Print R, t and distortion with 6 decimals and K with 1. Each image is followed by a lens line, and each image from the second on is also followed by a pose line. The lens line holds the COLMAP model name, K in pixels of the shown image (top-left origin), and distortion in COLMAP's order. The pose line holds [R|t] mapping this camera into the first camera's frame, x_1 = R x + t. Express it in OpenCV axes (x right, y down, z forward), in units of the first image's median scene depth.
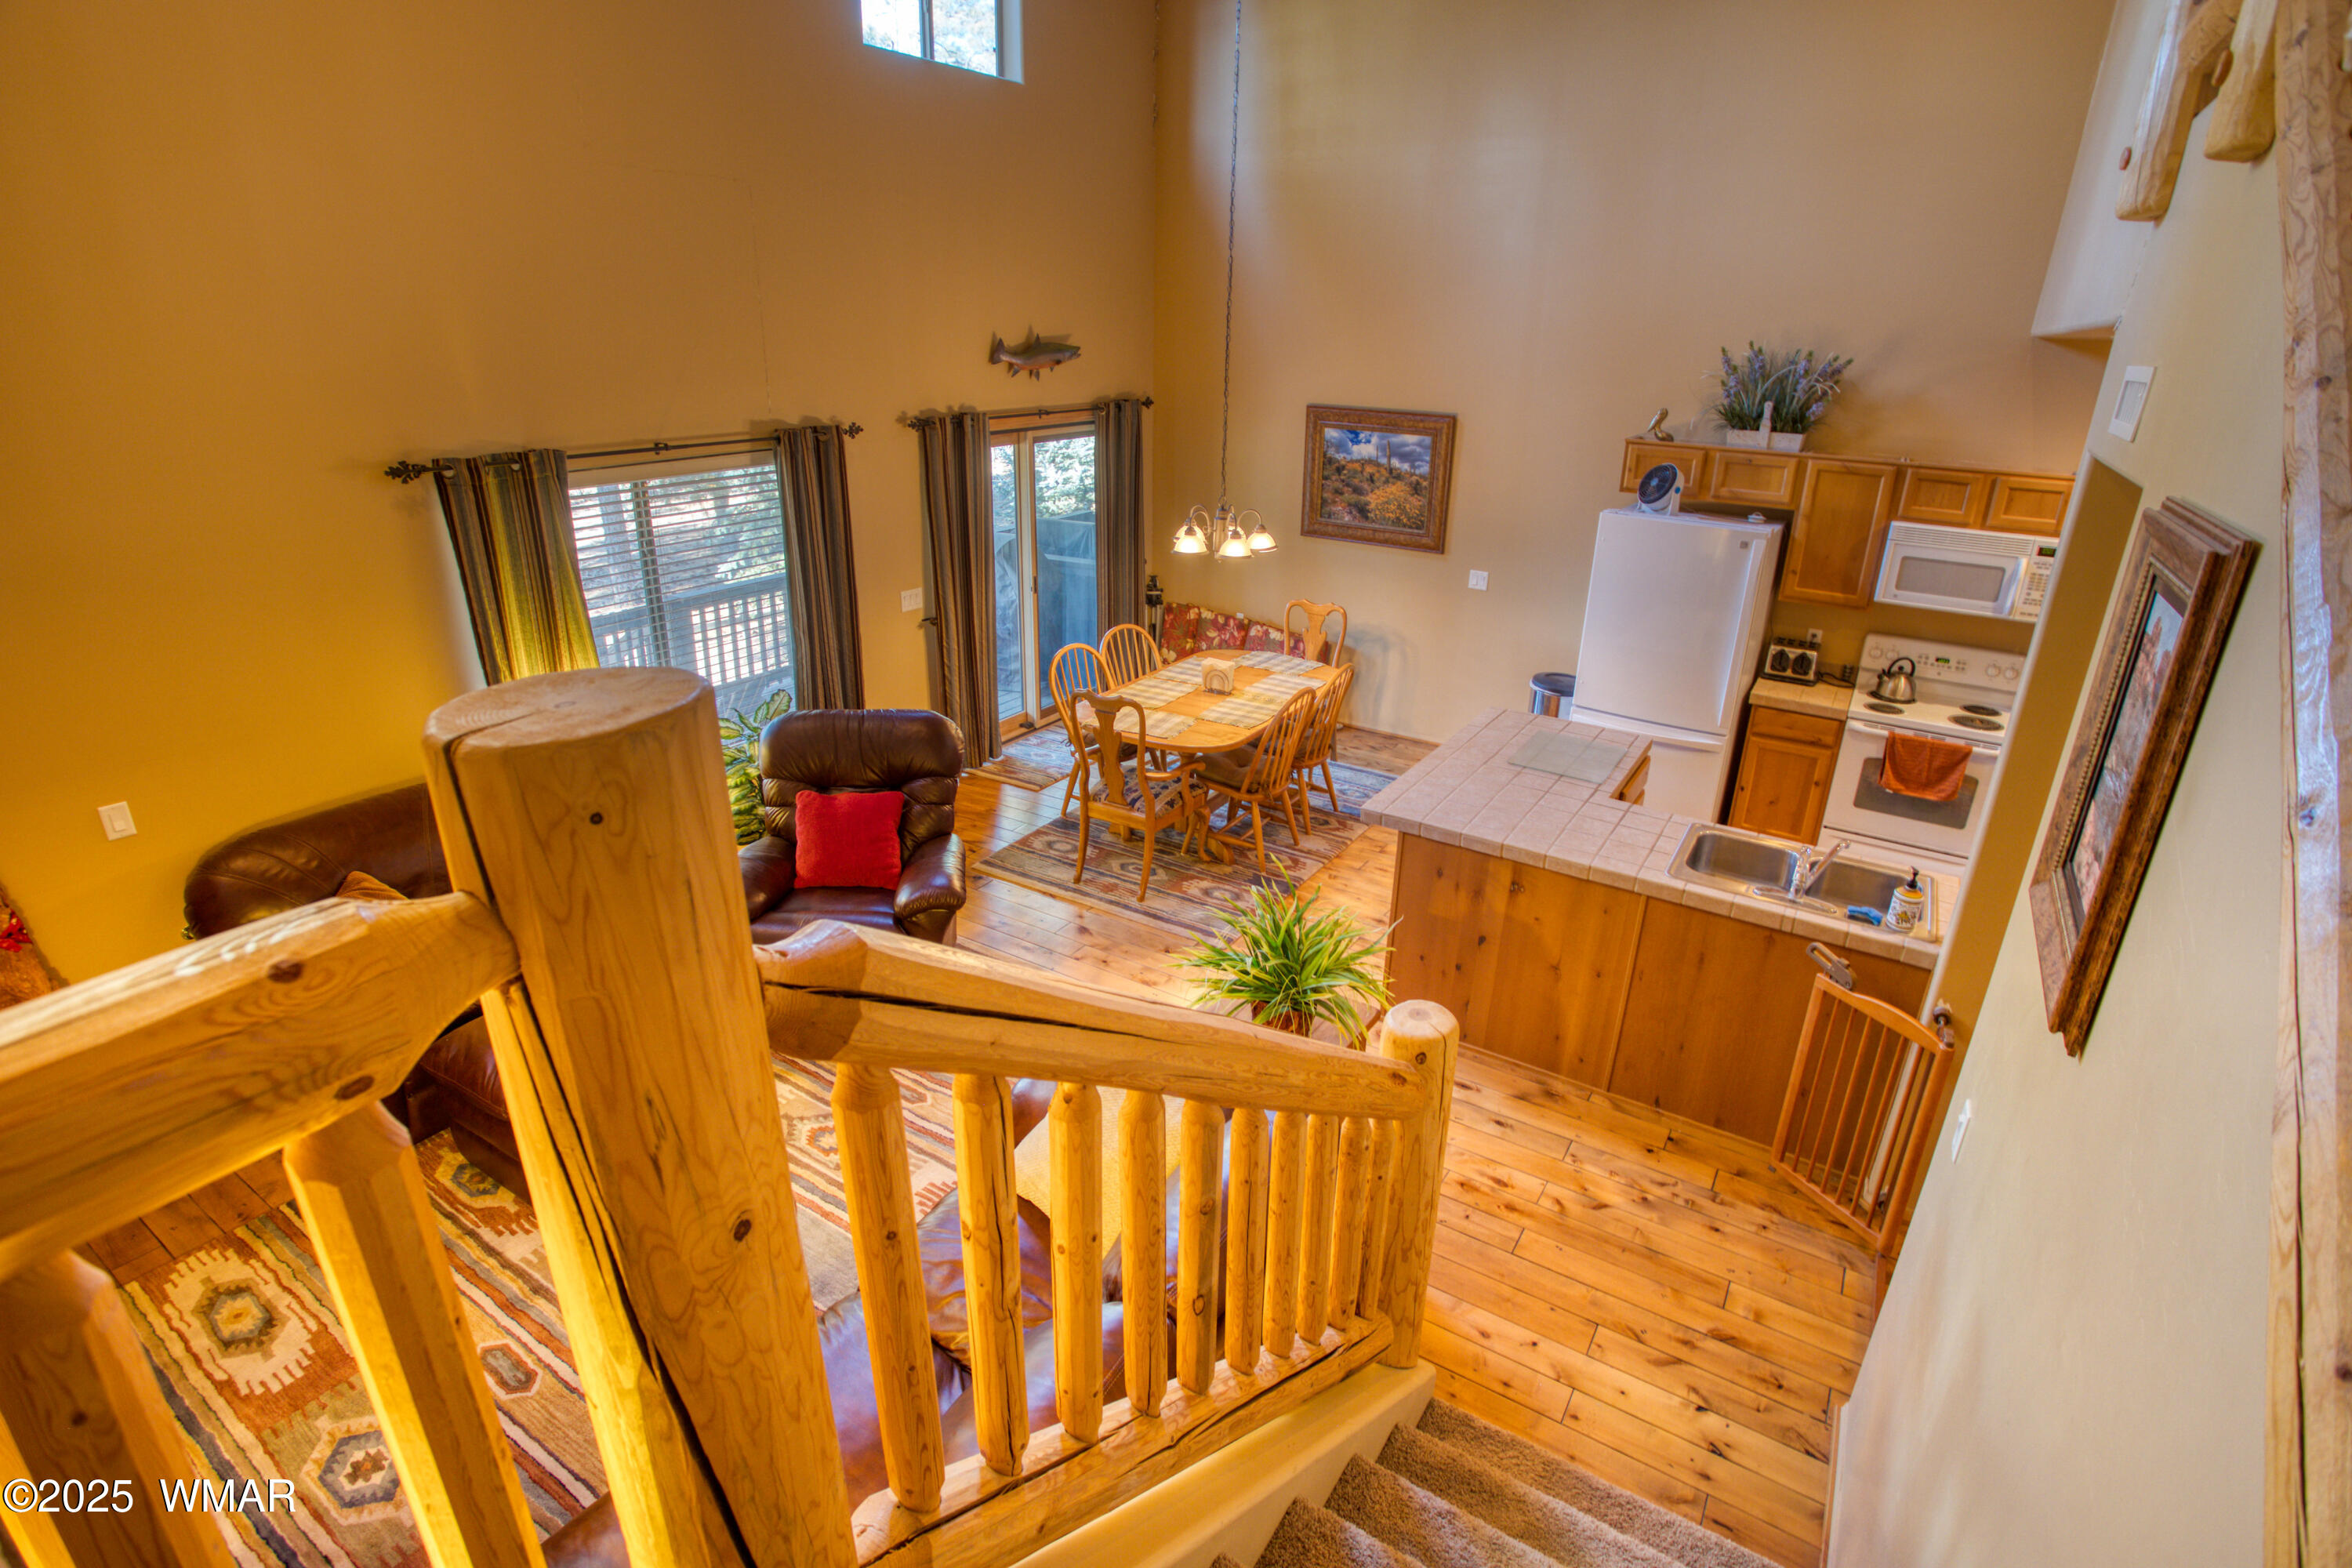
lens RADIAL K [[1155.1, 0, 1185.5], [0, 1155.1, 765.6], [0, 0, 1]] dist [-0.036106, 0.000946]
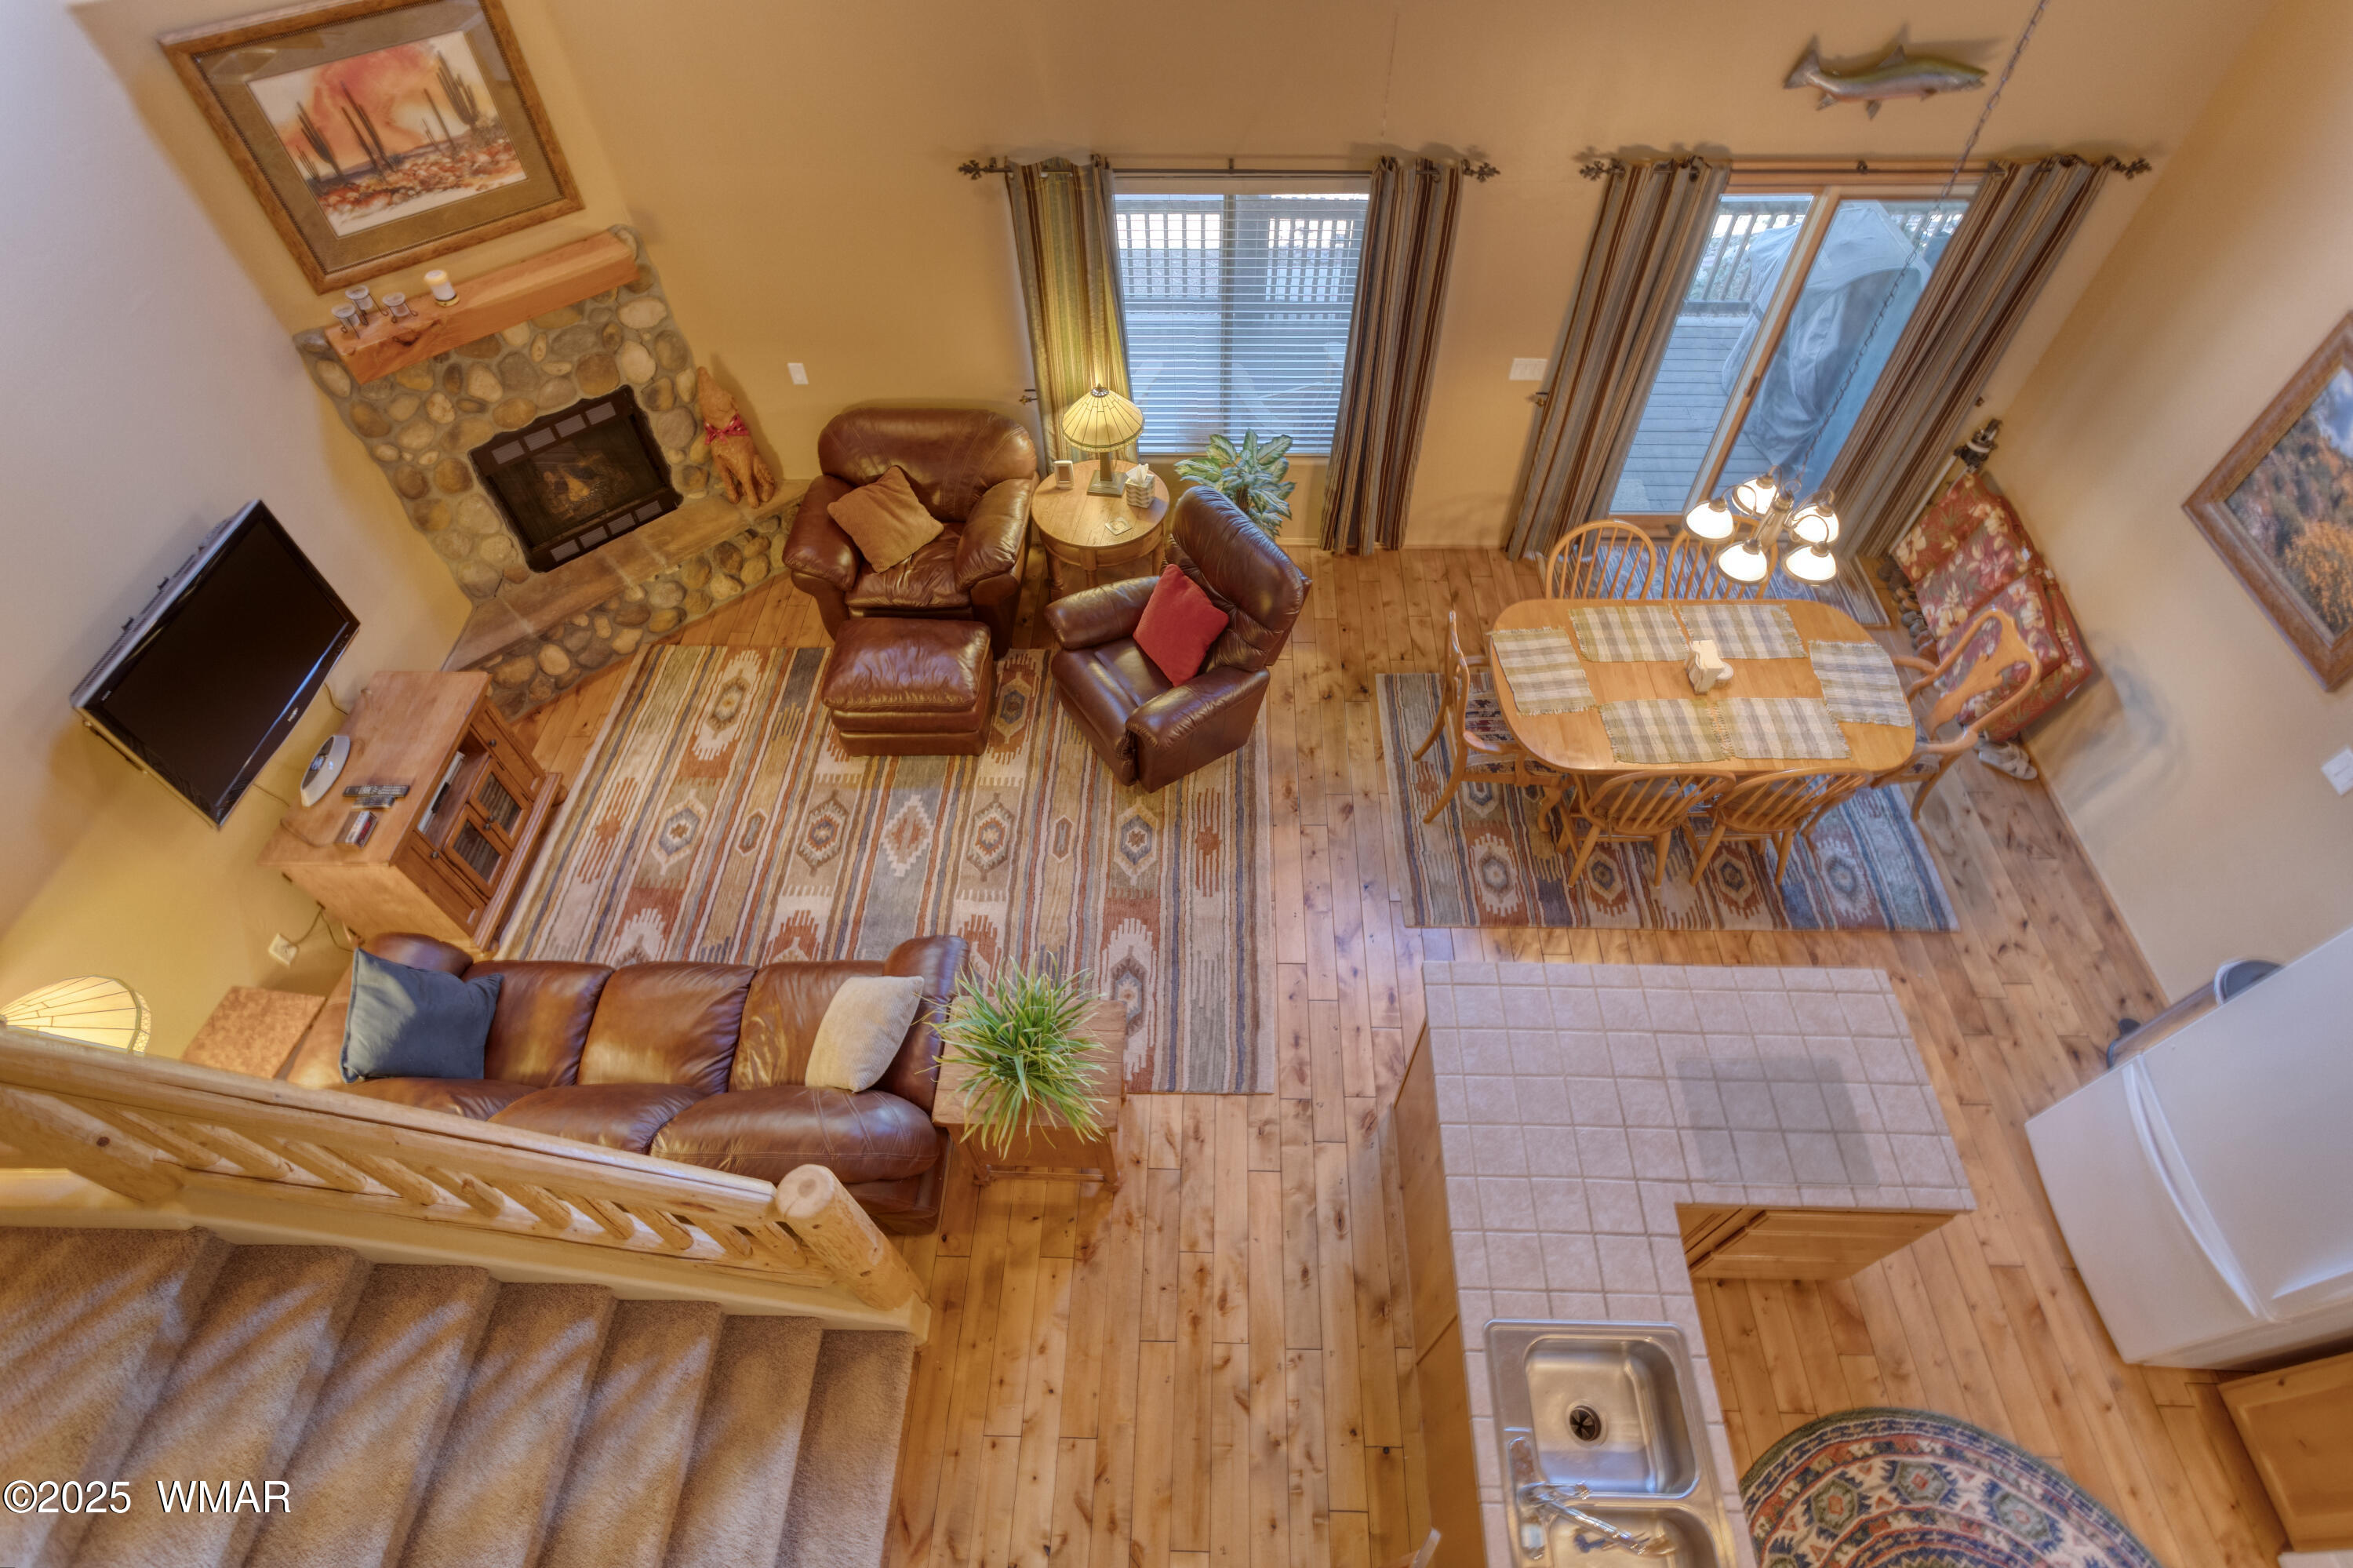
lens RADIAL K [[1087.0, 0, 1185.3], [0, 1087.0, 787.2], [0, 0, 1]] dist [0.003844, -0.000187]
pose [[0.514257, 0.669466, -0.536055, 0.317255], [-0.288152, 0.723576, 0.627221, -0.404659], [0.807780, -0.168087, 0.565012, 0.316506]]
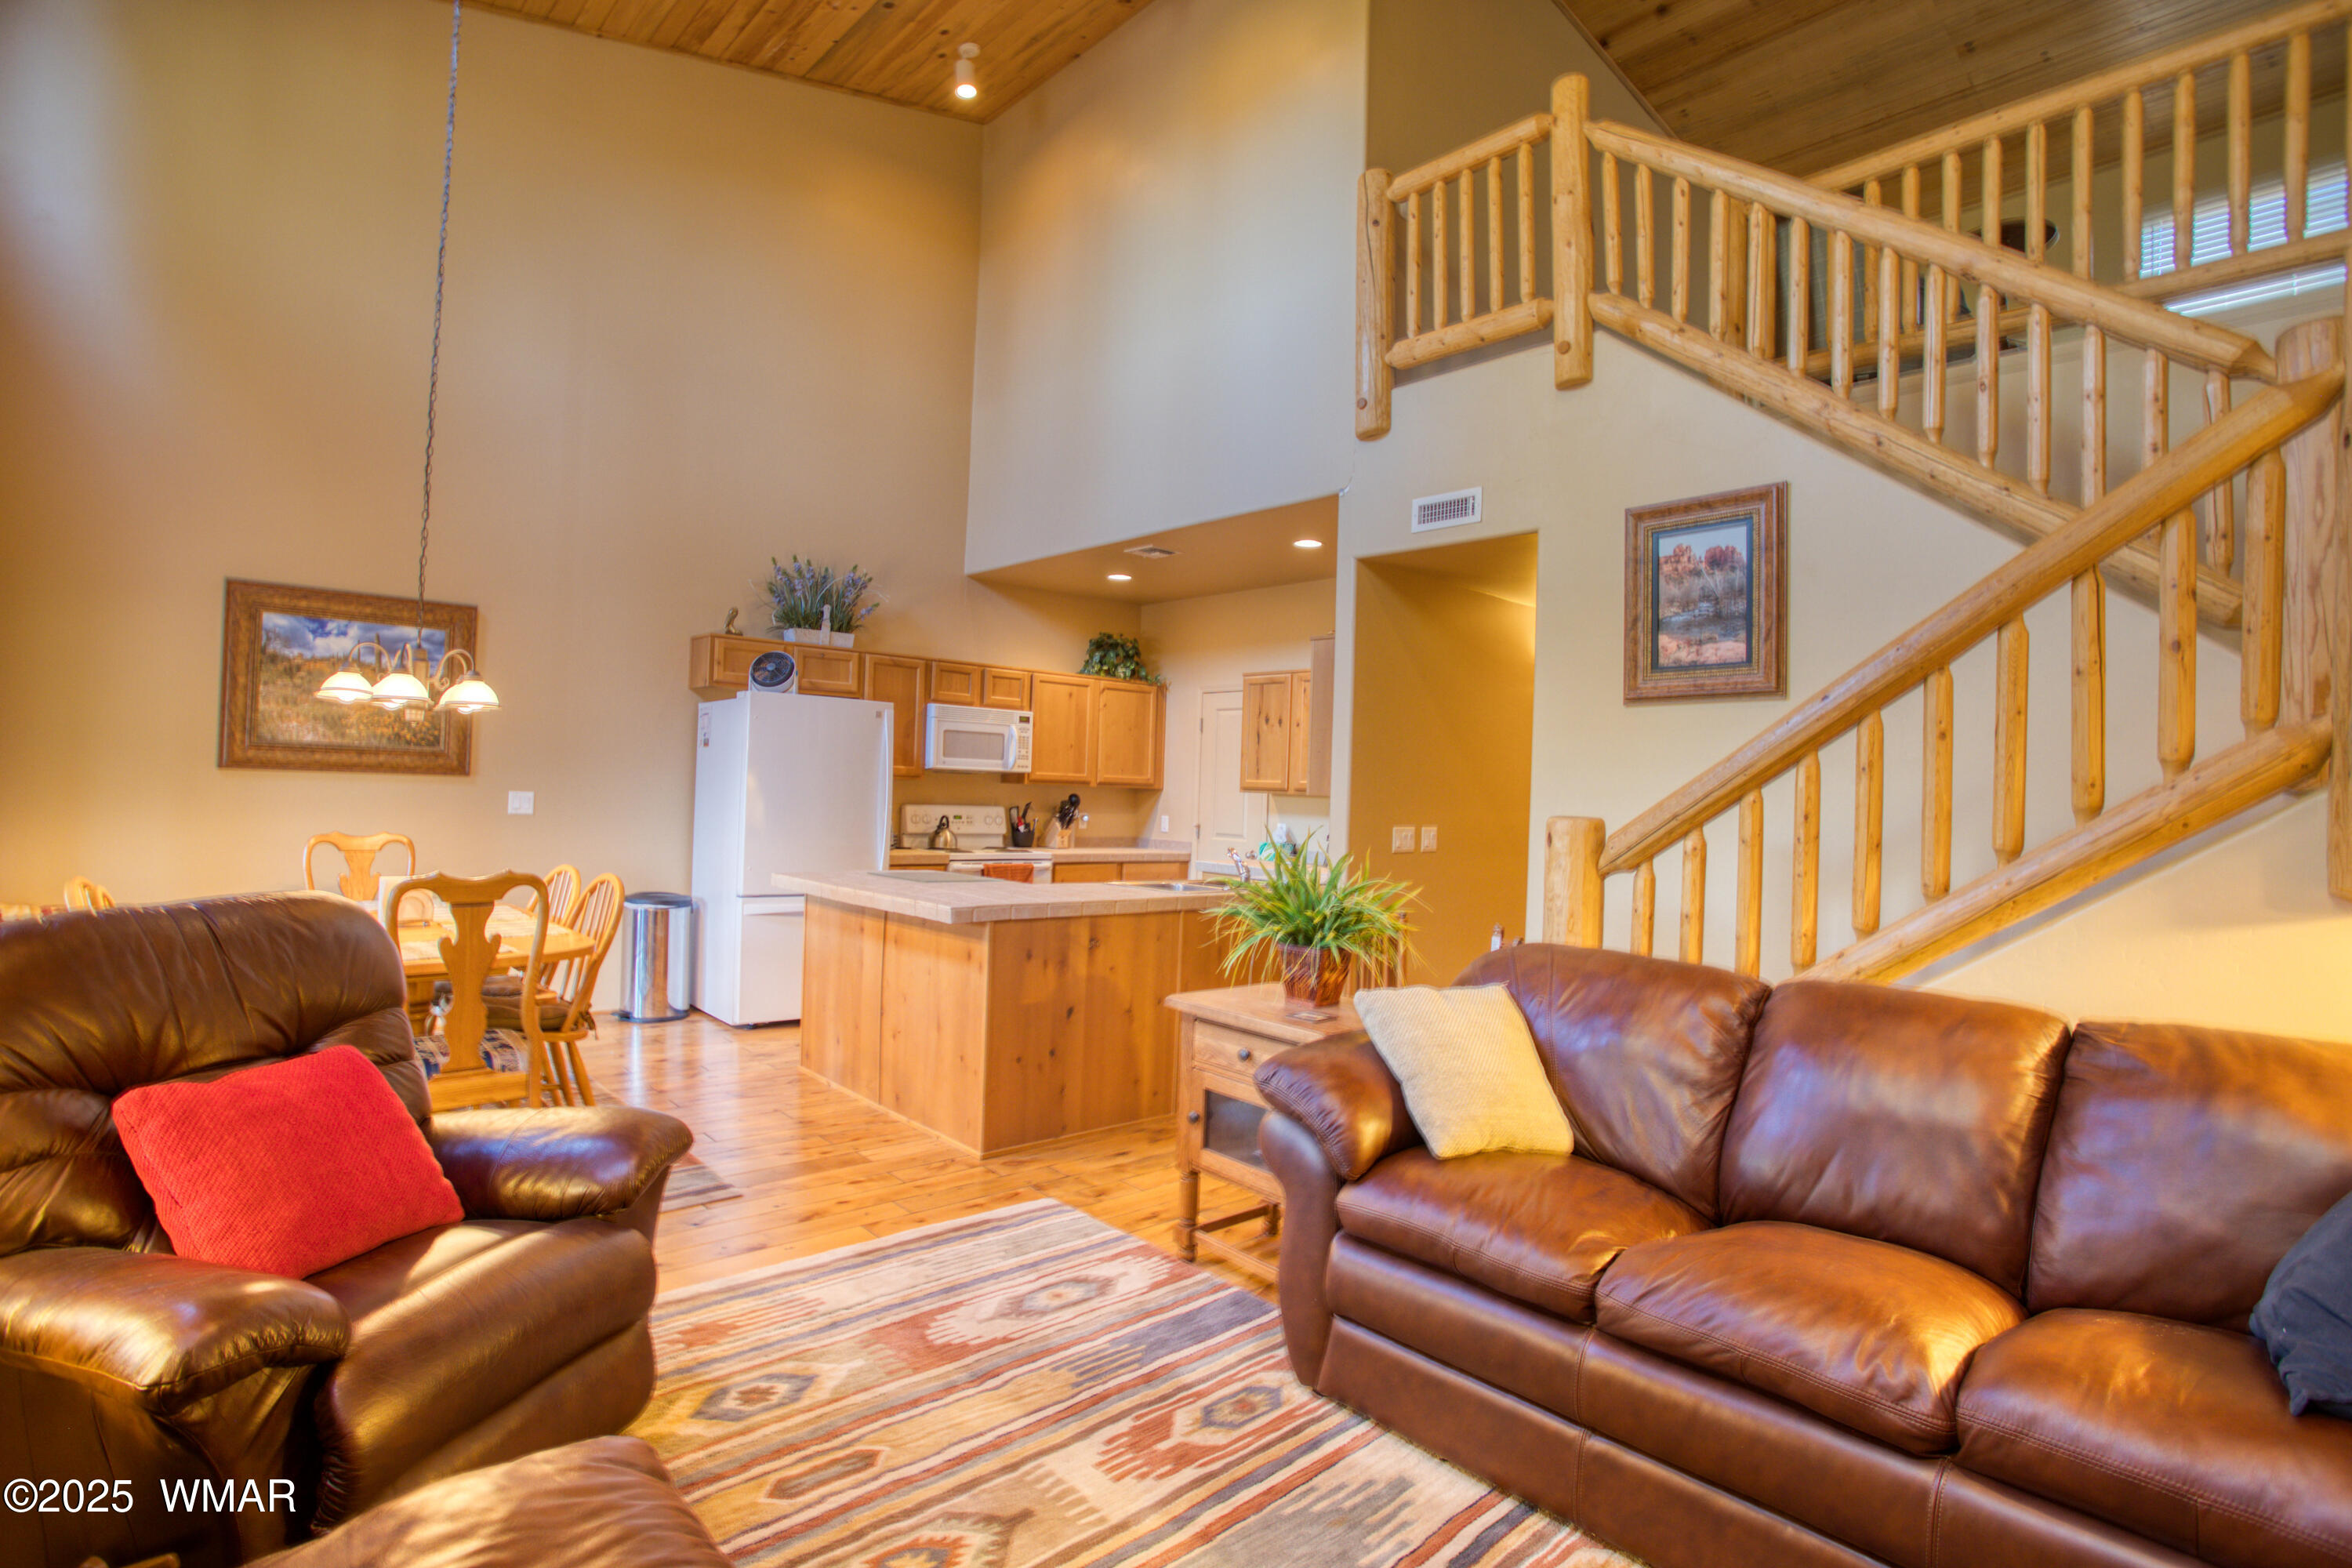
lens RADIAL K [[1155.1, 0, 1189.1], [0, 1155.1, 791.4], [0, 0, 1]] dist [-0.036106, 0.000946]
pose [[0.268269, -0.015958, 0.963212, -0.502722], [0.329097, 0.941227, -0.076065, 0.062021], [-0.905388, 0.337396, 0.257754, 0.445121]]
